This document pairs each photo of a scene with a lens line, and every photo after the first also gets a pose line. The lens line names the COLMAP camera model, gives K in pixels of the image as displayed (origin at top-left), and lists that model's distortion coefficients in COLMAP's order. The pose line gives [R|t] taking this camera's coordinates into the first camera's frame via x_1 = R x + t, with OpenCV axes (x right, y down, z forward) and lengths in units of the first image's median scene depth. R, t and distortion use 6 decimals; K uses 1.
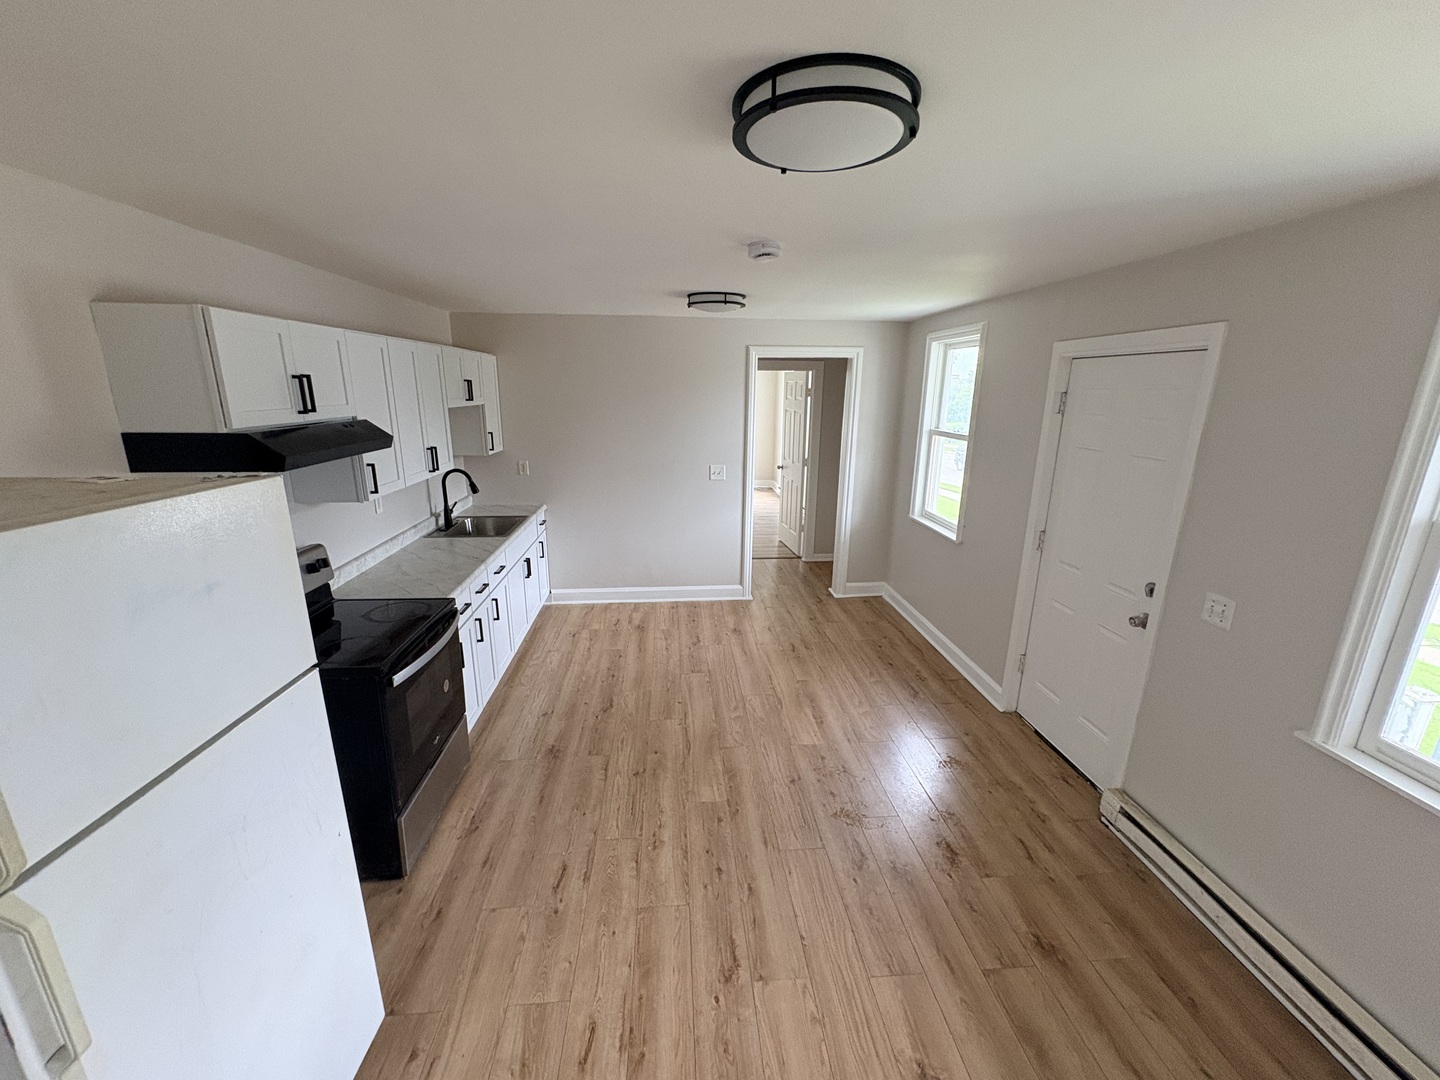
lens RADIAL K [[572.4, 0, 717.5], [0, 572.4, 539.9], [0, 0, 1]] dist [-0.001424, -0.000253]
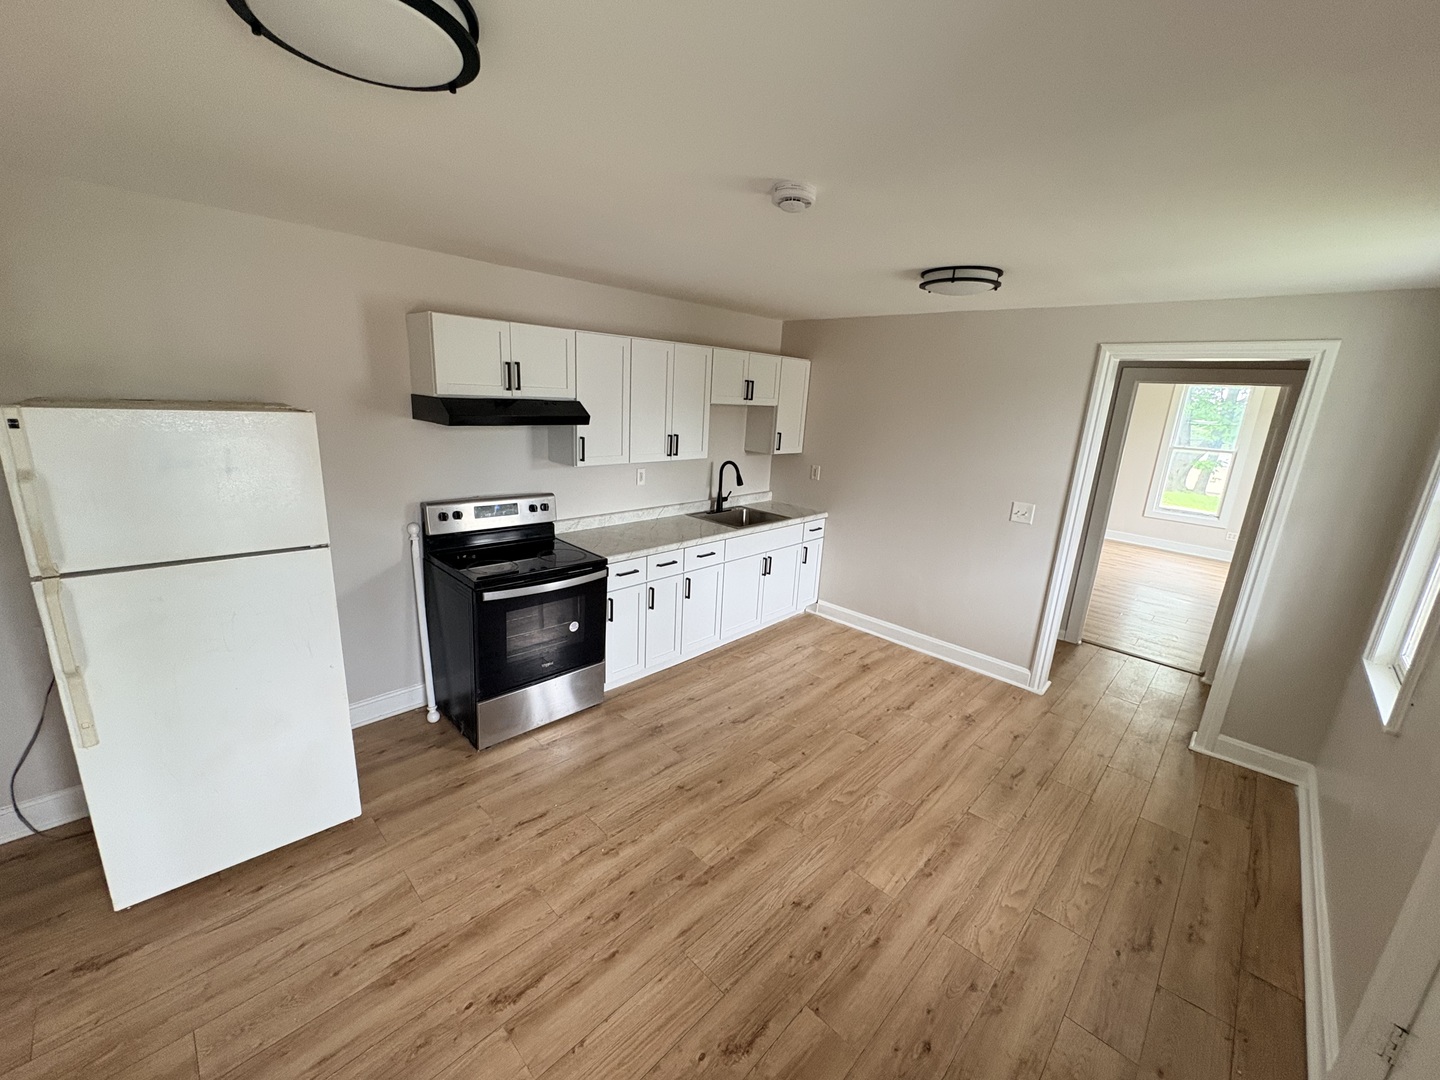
lens RADIAL K [[572.4, 0, 718.9], [0, 572.4, 539.4], [0, 0, 1]] dist [-0.001424, -0.000253]
pose [[0.656077, 0.214324, -0.723622, 0.422839], [-0.240905, 0.968141, 0.068328, -0.057087], [0.715212, 0.129496, 0.686806, 0.293543]]
